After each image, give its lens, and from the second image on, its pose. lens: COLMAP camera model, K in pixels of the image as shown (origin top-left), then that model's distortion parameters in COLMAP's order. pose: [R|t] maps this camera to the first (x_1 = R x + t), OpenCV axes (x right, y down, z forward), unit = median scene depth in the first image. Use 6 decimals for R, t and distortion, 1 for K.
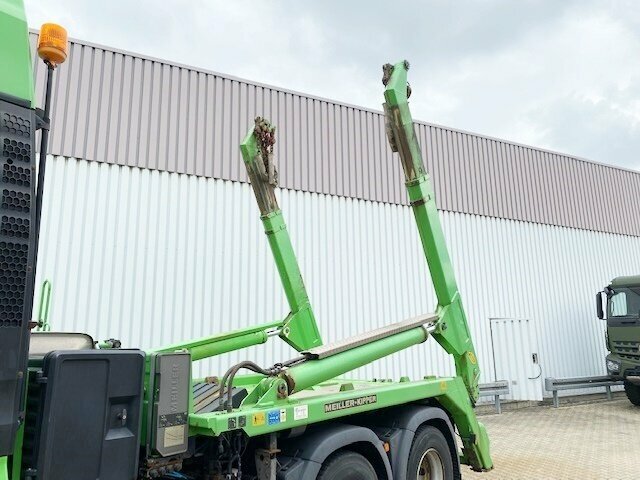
lens RADIAL K [[489.4, 0, 314.7], [0, 489.4, 242.8], [0, 0, 1]] dist [0.032064, -0.019271]
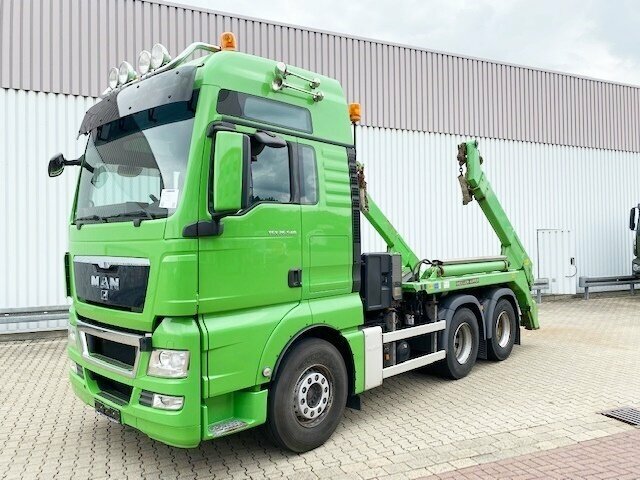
lens RADIAL K [[489.4, 0, 320.7], [0, 489.4, 239.1], [0, 0, 1]] dist [0.032064, -0.019271]
pose [[0.998231, 0.002371, -0.059413, -0.201474], [0.008437, 0.983448, 0.180996, -0.091653], [0.058859, -0.181177, 0.981688, -0.440876]]
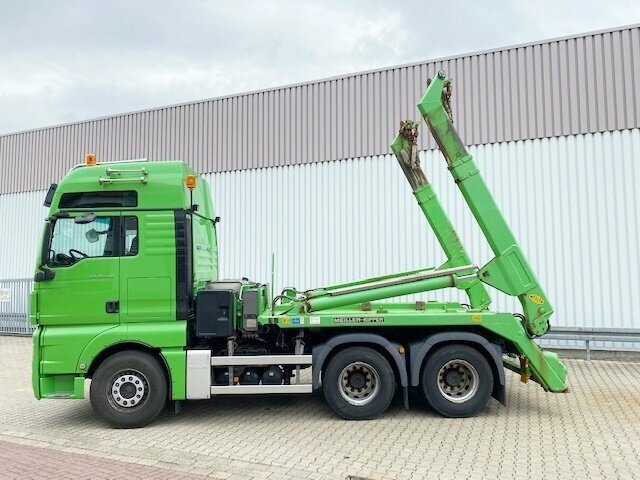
lens RADIAL K [[489.4, 0, 320.4], [0, 489.4, 230.8], [0, 0, 1]] dist [0.032064, -0.019271]
pose [[0.646402, -0.058722, -0.760734, 0.753741], [0.154991, 0.986352, 0.055560, -0.061980], [0.747089, -0.153820, 0.646681, -0.109655]]
